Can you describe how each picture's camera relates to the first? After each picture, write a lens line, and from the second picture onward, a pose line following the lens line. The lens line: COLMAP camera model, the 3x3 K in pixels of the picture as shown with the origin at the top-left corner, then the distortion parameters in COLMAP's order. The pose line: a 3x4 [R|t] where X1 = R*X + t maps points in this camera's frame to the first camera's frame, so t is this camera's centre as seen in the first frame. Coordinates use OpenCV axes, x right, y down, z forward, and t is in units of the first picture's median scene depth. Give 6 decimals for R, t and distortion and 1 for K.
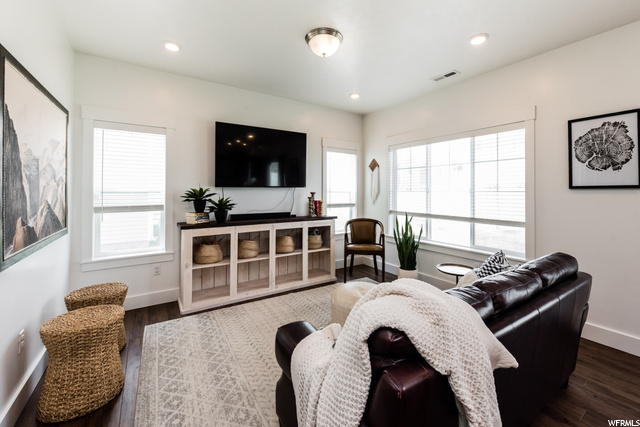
lens RADIAL K [[248.5, 0, 294.5], [0, 248.5, 185.4], [0, 0, 1]] dist [-0.012654, -0.000243]
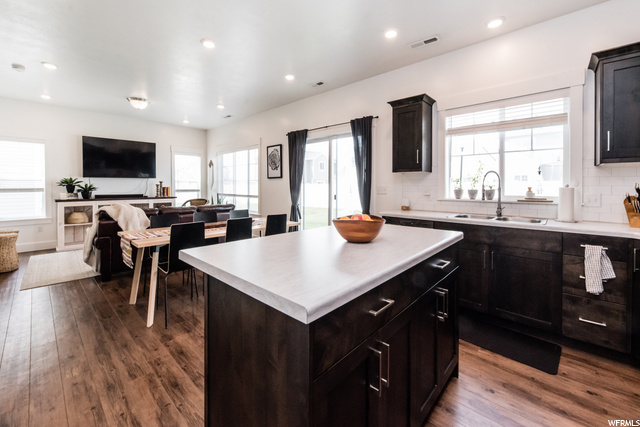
lens RADIAL K [[248.5, 0, 288.6], [0, 248.5, 184.8], [0, 0, 1]] dist [-0.012654, -0.000243]
pose [[0.970015, -0.001841, 0.243036, 0.583202], [-0.003796, 0.999735, 0.022725, 0.014652], [-0.243014, -0.022966, 0.969751, -0.863800]]
